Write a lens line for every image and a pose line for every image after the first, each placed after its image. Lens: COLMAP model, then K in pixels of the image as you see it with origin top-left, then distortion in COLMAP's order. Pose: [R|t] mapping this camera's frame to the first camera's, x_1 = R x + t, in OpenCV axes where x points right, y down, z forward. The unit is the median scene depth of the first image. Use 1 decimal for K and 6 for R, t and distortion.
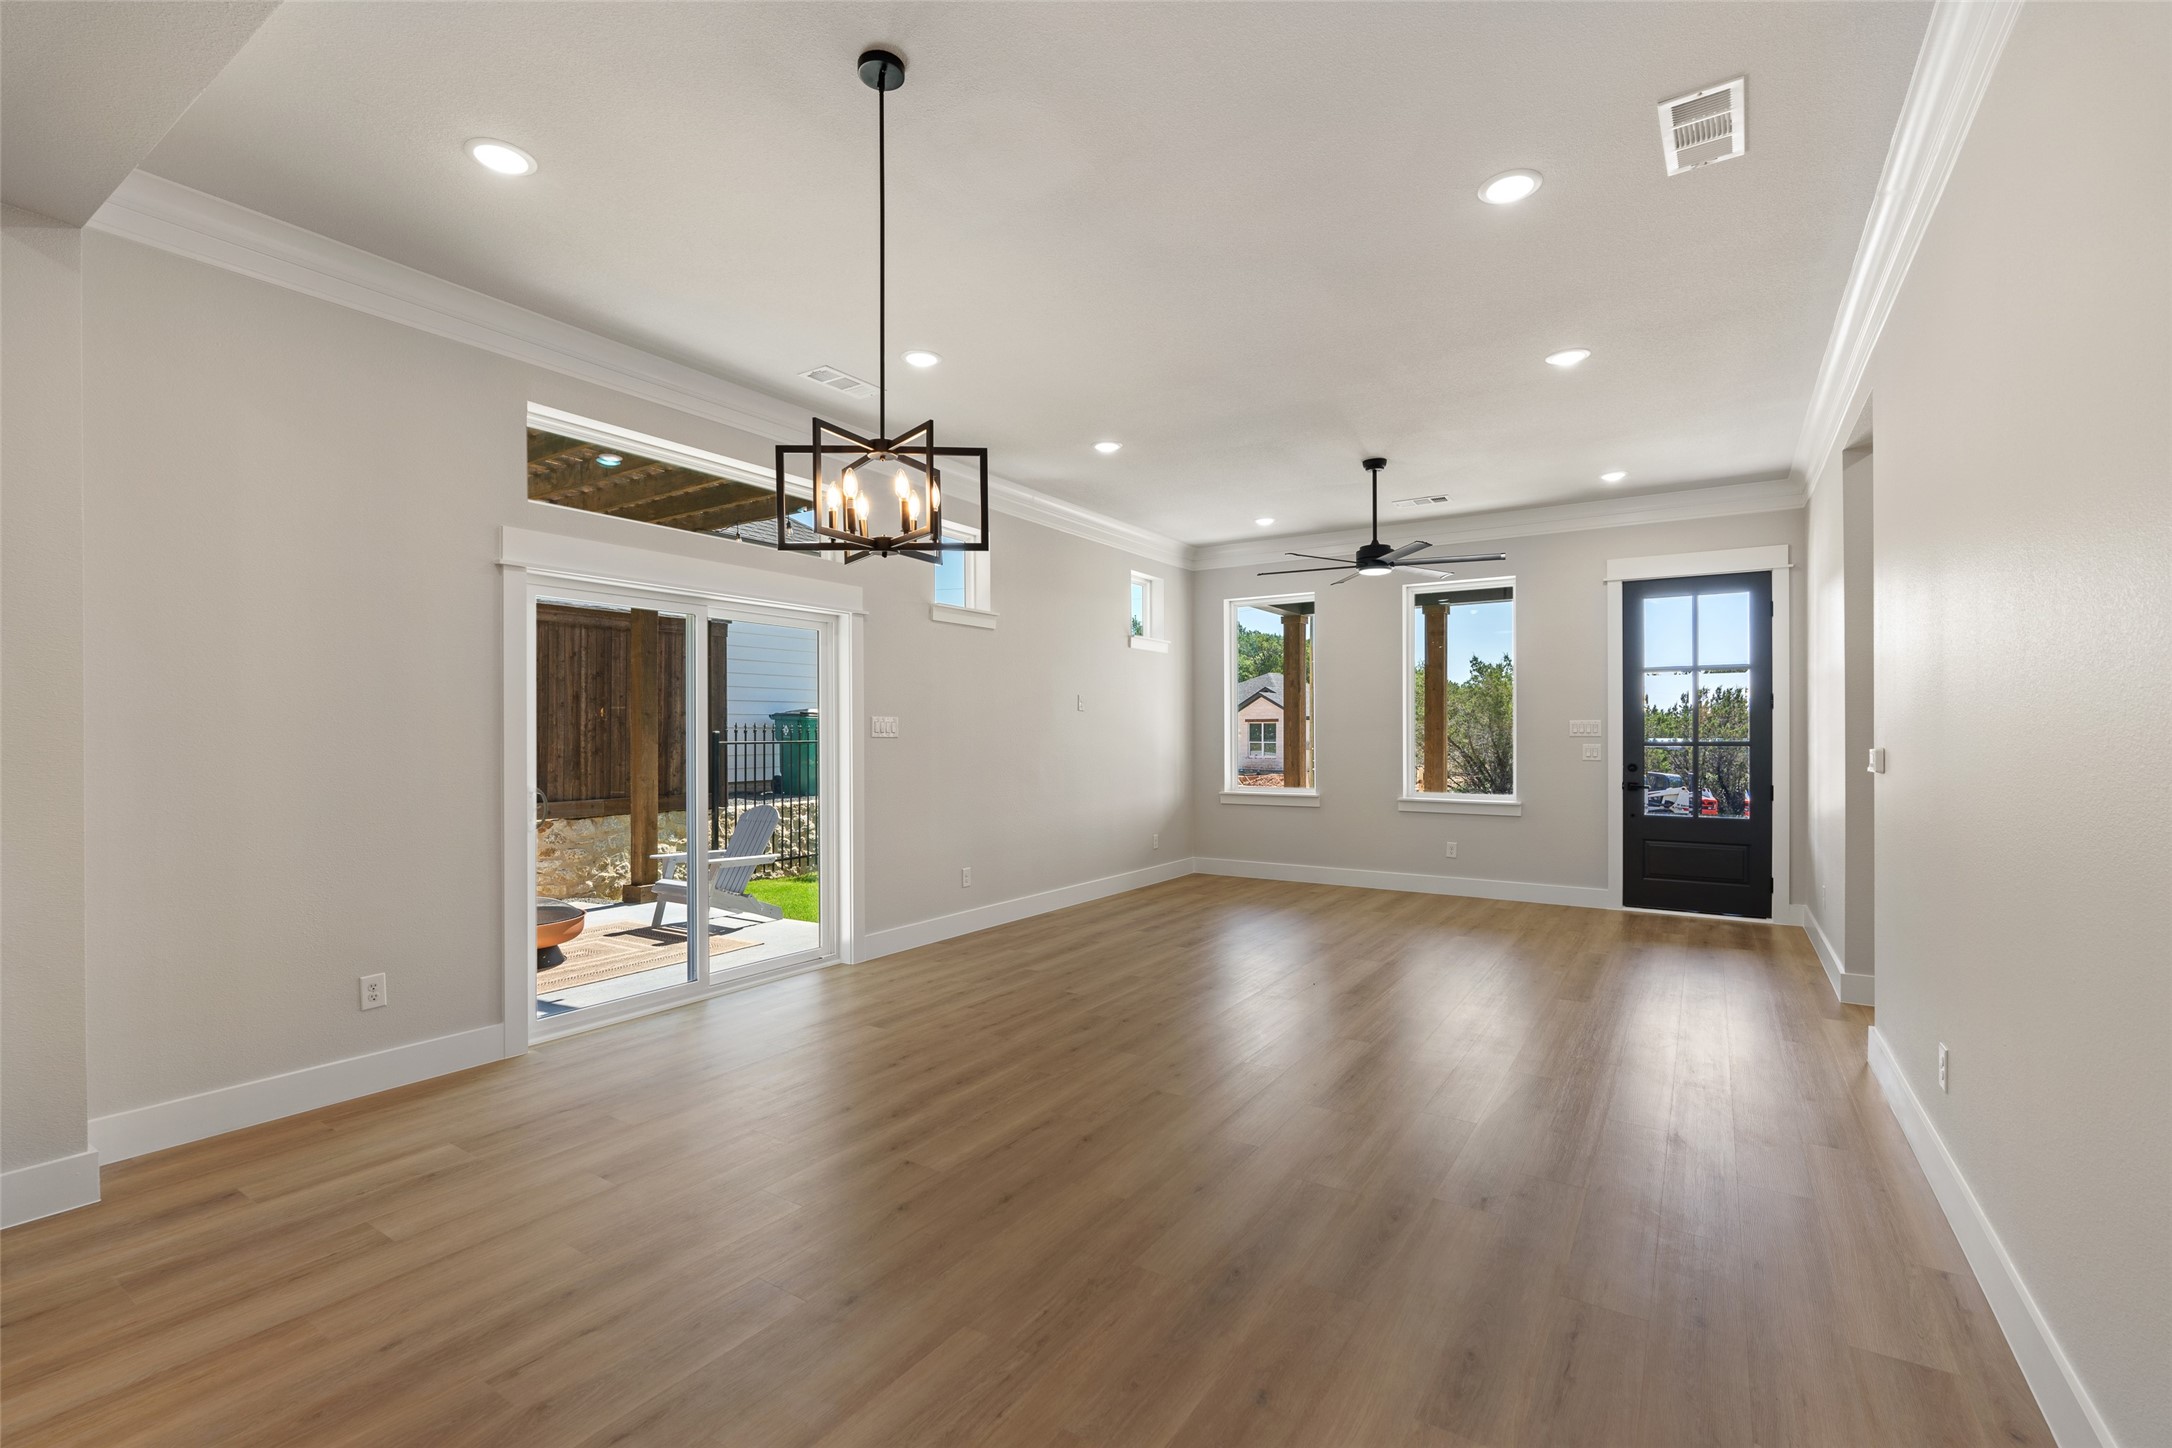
lens RADIAL K [[953.2, 0, 1080.6], [0, 953.2, 710.9], [0, 0, 1]] dist [-0.004149, -0.000124]
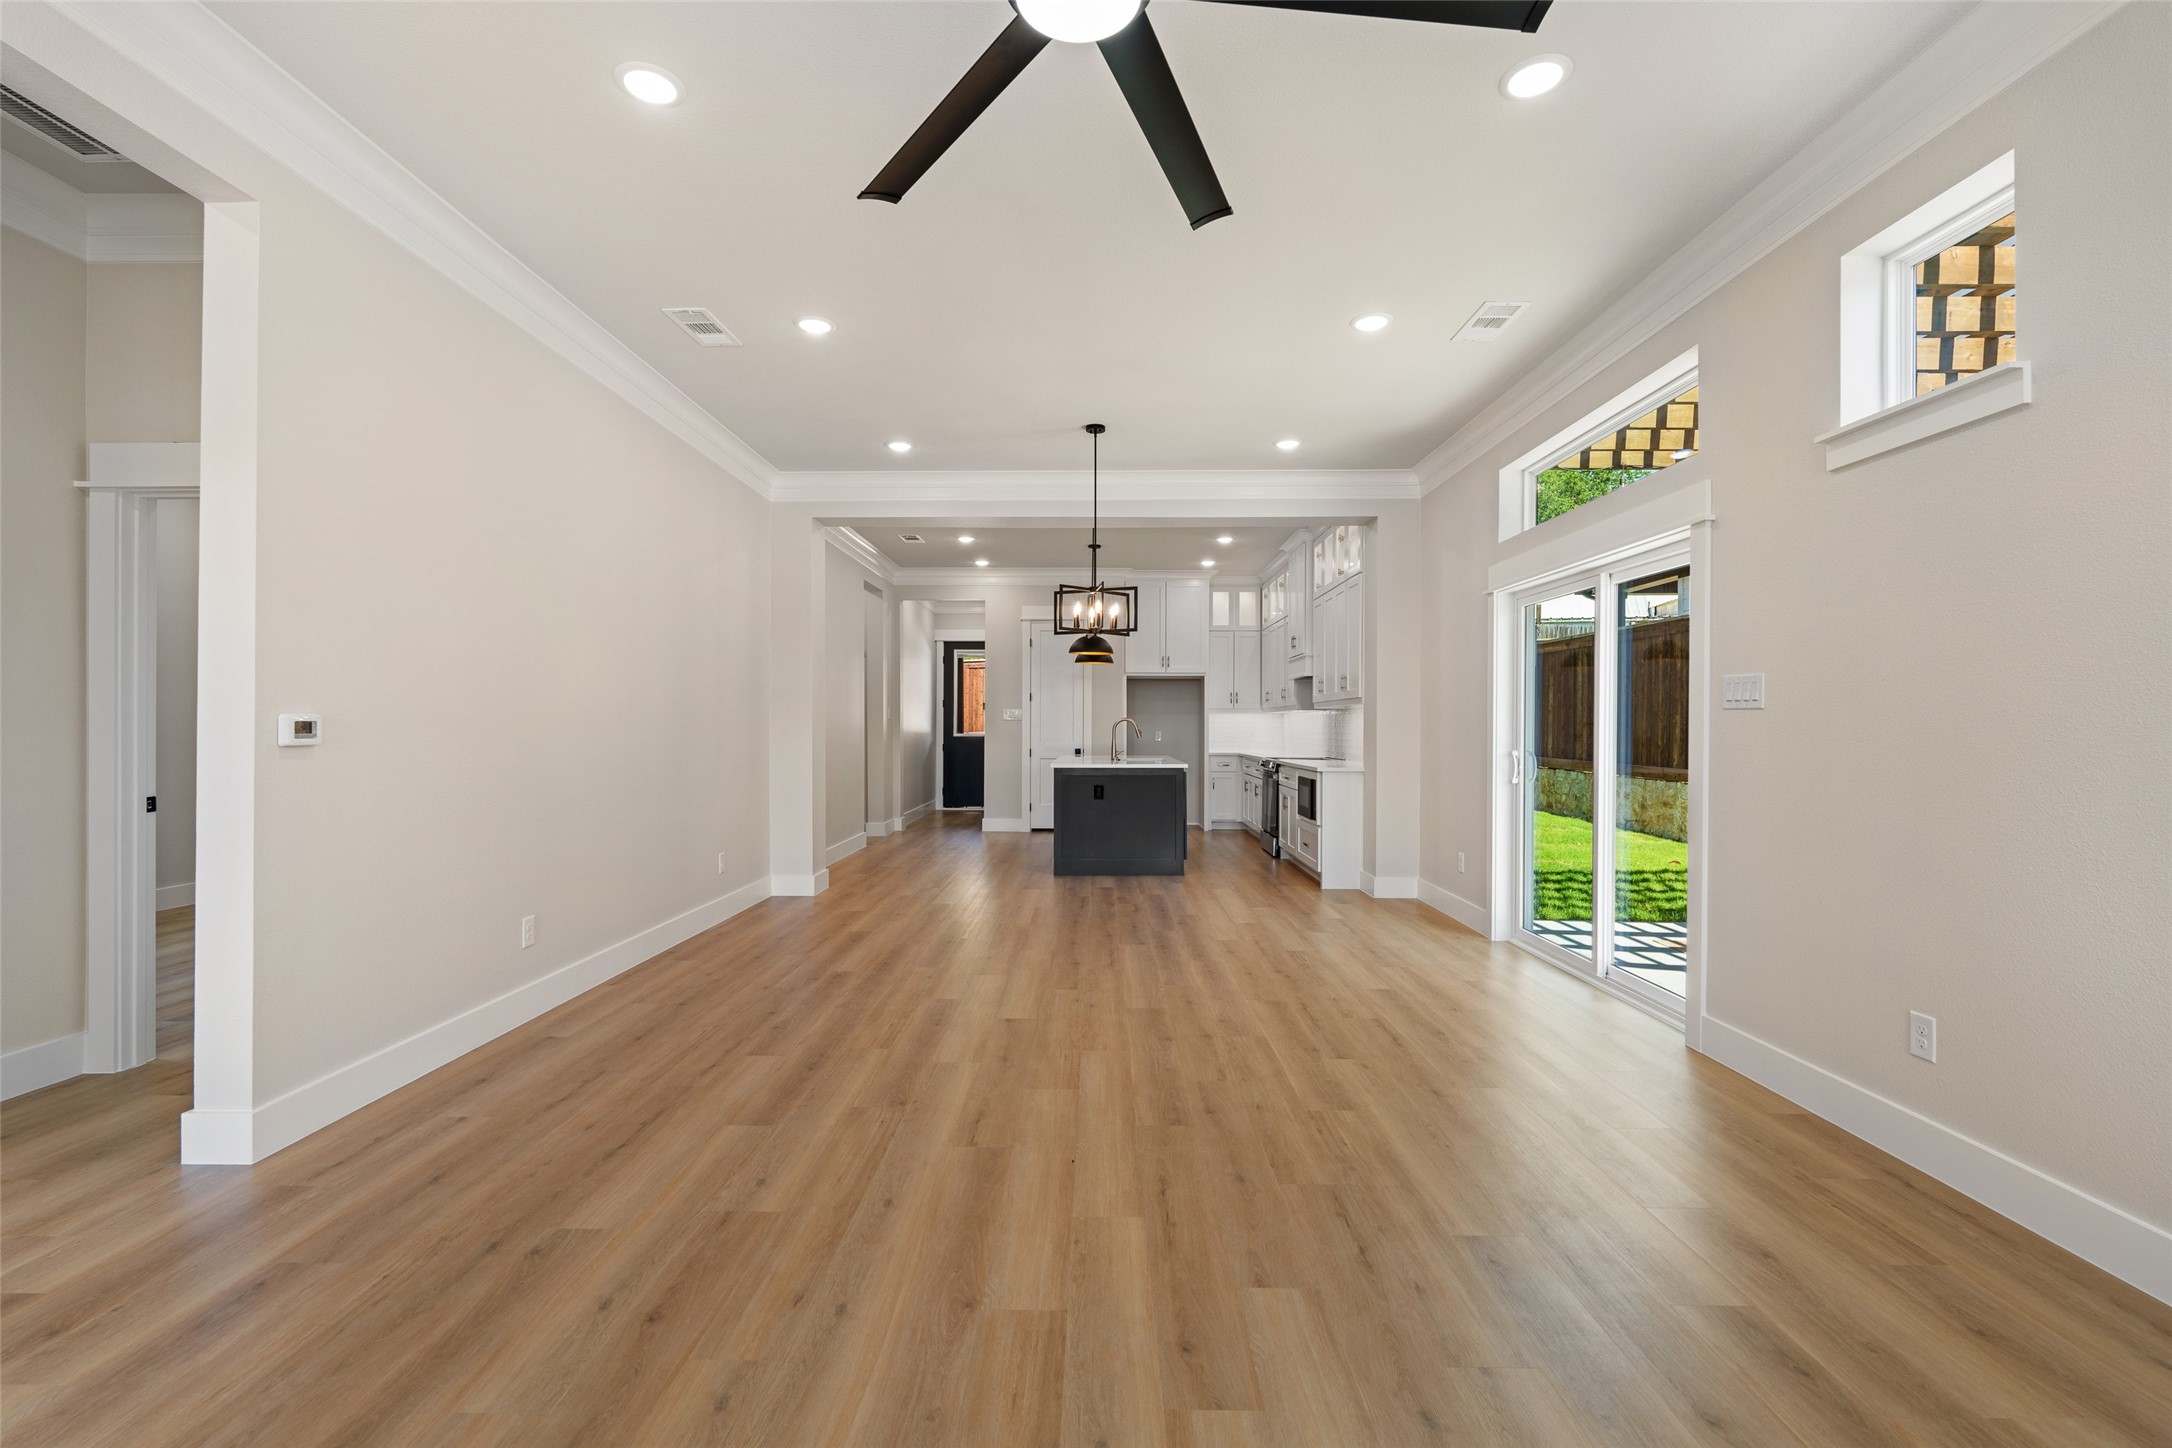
lens RADIAL K [[946.1, 0, 1083.2], [0, 946.1, 725.4], [0, 0, 1]] dist [-0.005909, 0.000563]
pose [[-0.841981, -0.001615, -0.539505, 0.401989], [0.011052, 0.999734, -0.020240, 0.040354], [0.539394, -0.023005, -0.841739, 1.111203]]
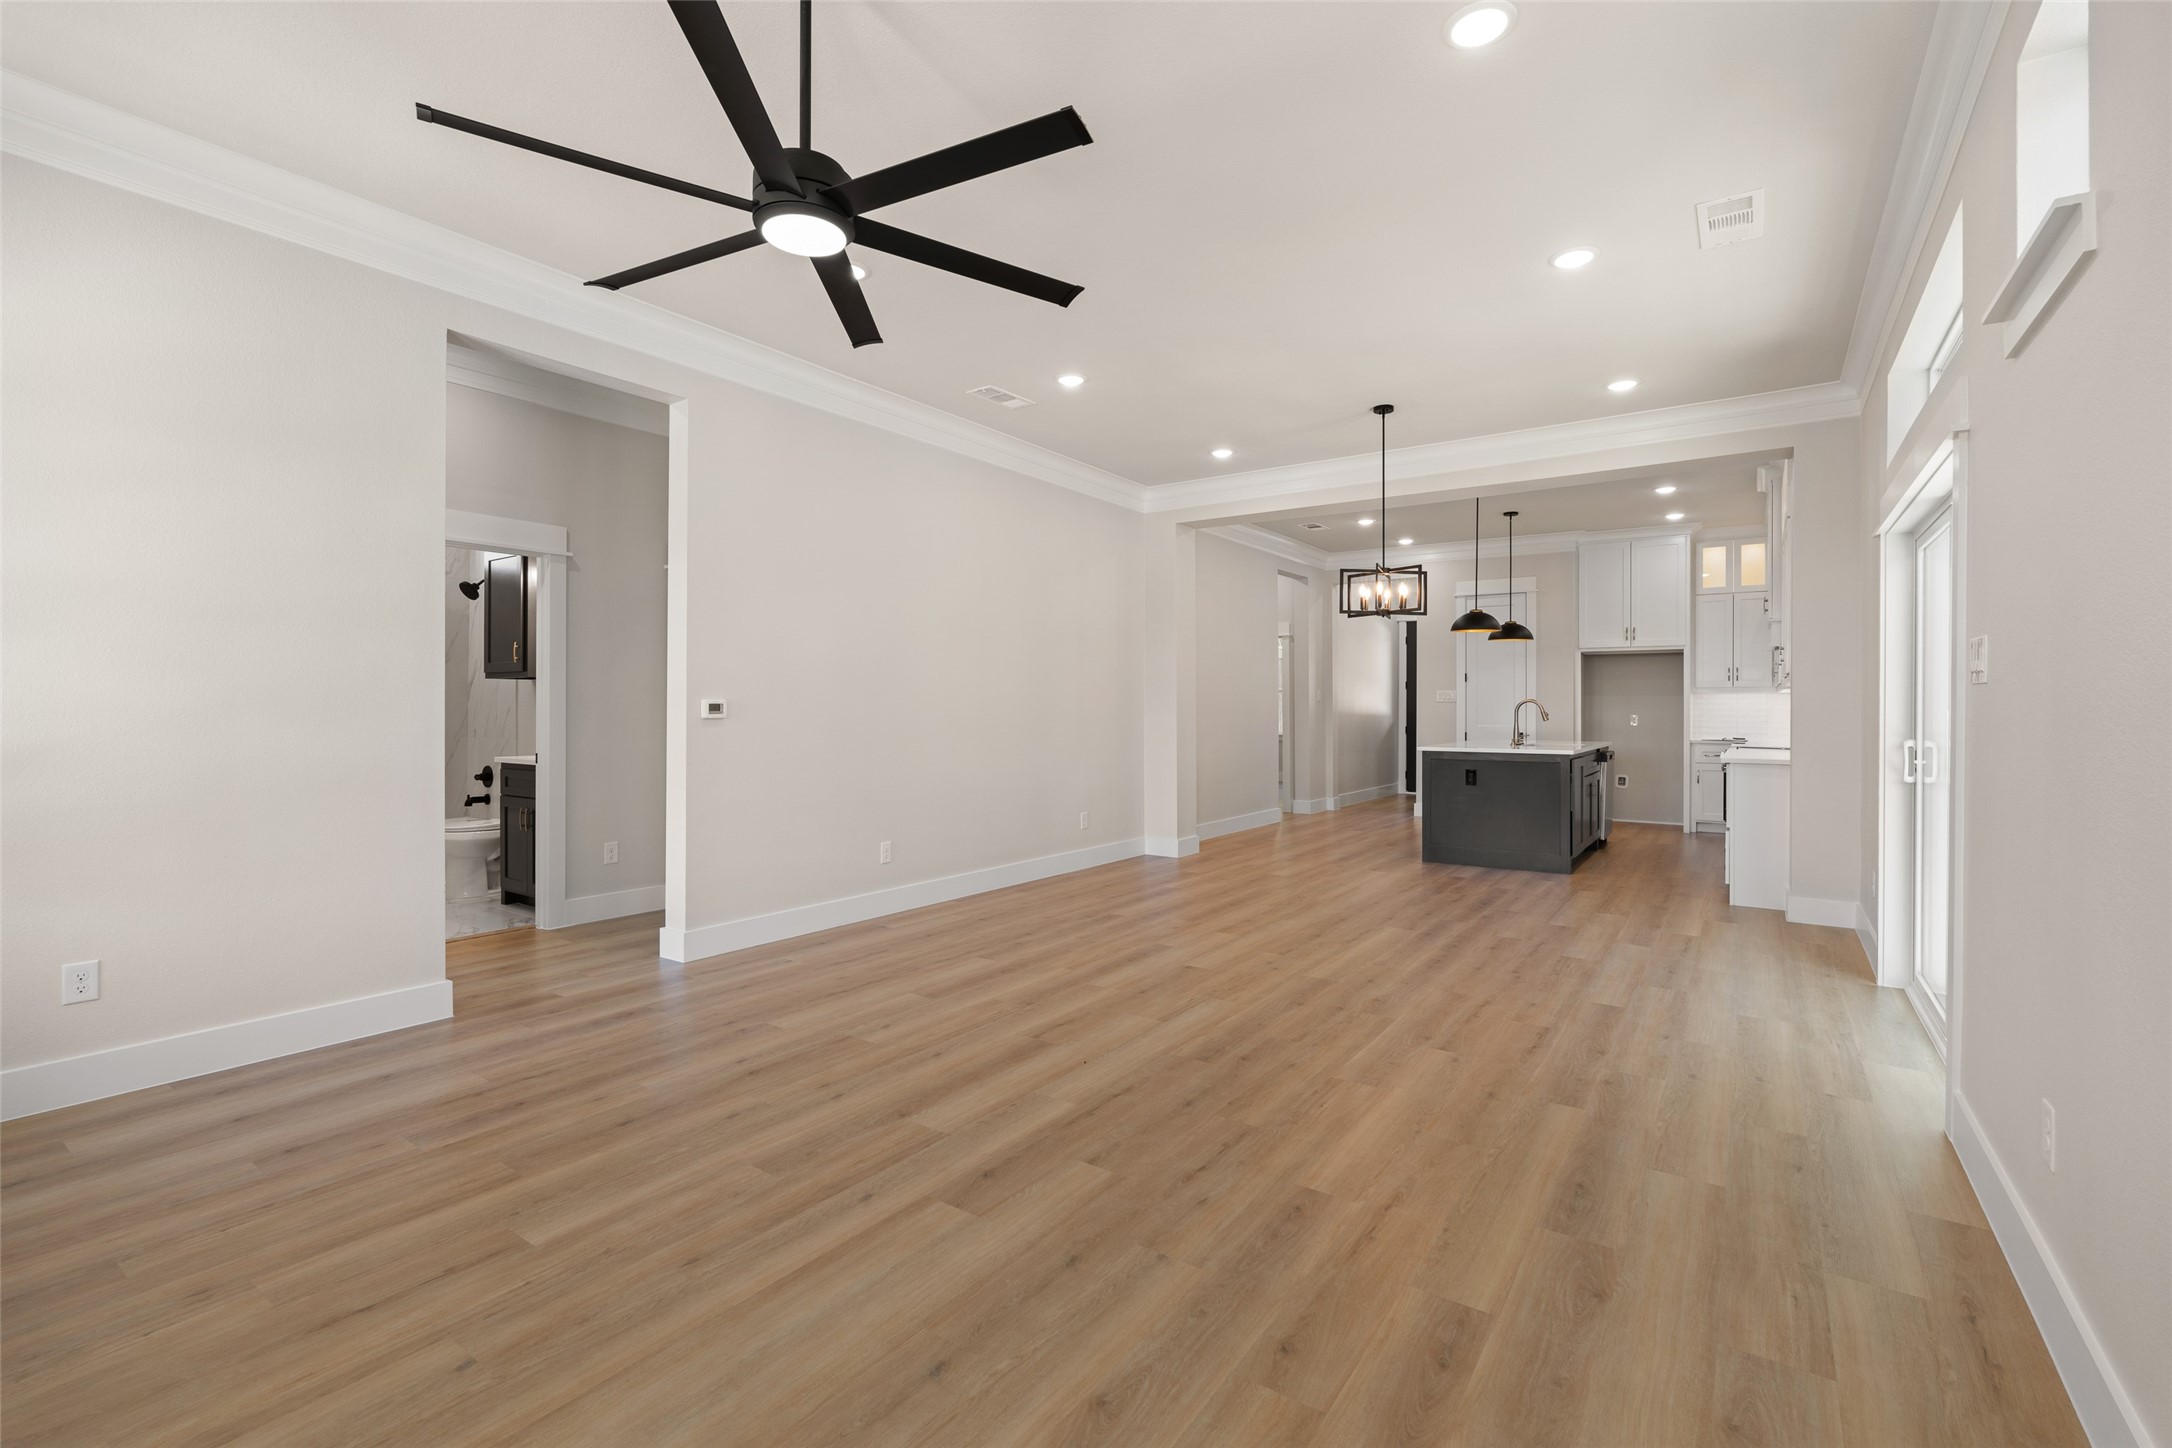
lens RADIAL K [[953.2, 0, 1080.6], [0, 953.2, 710.9], [0, 0, 1]] dist [-0.004149, -0.000124]
pose [[-0.999564, -0.002317, 0.029451, 0.174904], [-0.002889, 0.999808, -0.019393, 0.044255], [-0.029400, -0.019470, -0.999378, 1.266688]]
